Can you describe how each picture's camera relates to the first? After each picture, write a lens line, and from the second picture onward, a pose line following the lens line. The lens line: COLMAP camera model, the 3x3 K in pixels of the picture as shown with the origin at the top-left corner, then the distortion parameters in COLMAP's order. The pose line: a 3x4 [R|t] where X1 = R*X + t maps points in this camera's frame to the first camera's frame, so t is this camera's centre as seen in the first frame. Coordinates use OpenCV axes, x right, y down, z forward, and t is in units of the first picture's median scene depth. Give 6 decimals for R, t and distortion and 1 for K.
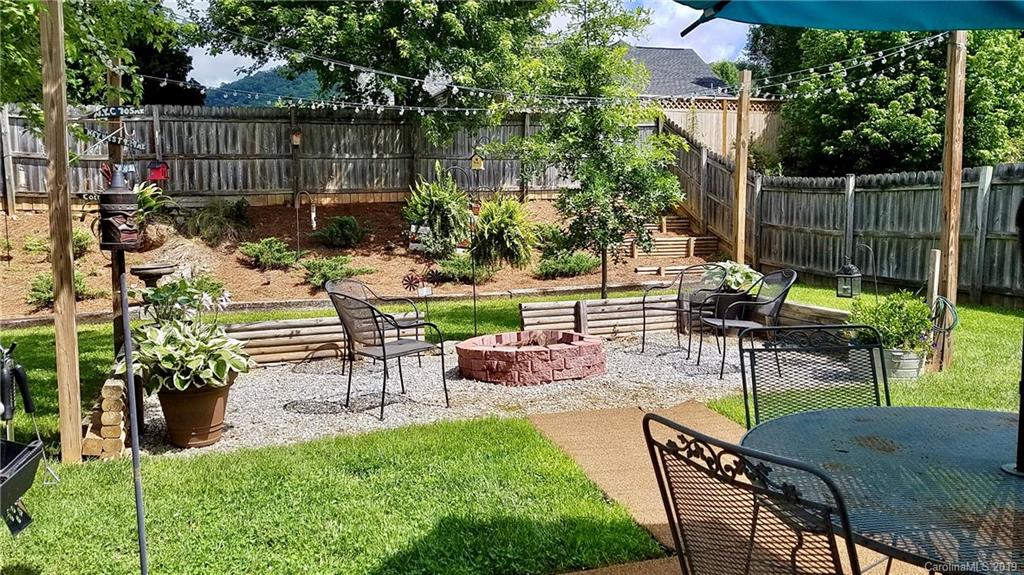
lens RADIAL K [[803.7, 0, 512.8], [0, 803.7, 288.4], [0, 0, 1]] dist [0.003709, -0.000669]
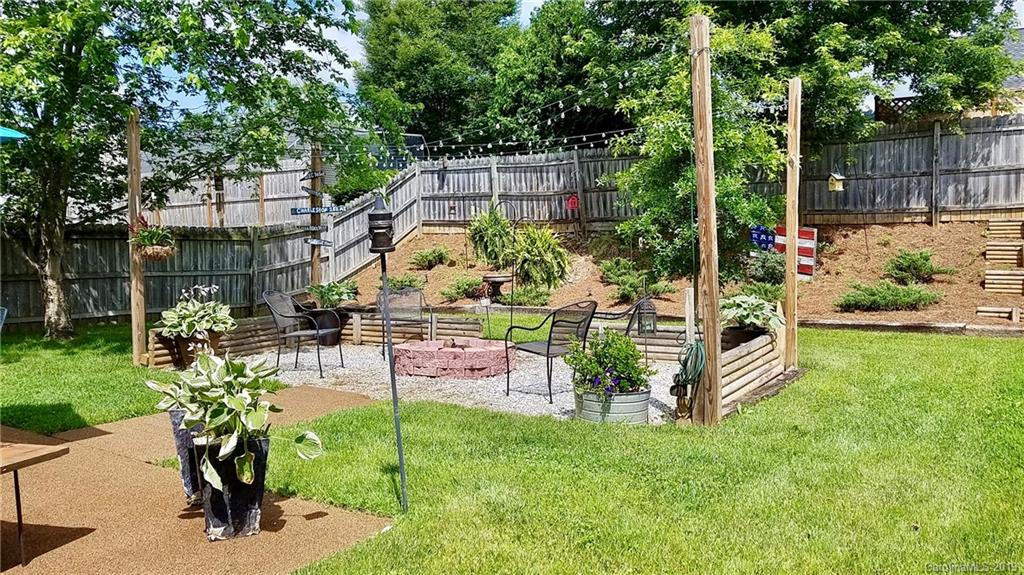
lens RADIAL K [[803.7, 0, 514.2], [0, 803.7, 287.1], [0, 0, 1]] dist [0.003709, -0.000669]
pose [[0.635572, 0.055510, -0.770044, 0.460739], [-0.074221, 0.997185, 0.010625, -0.019468], [0.768466, 0.050400, 0.637903, 0.129055]]
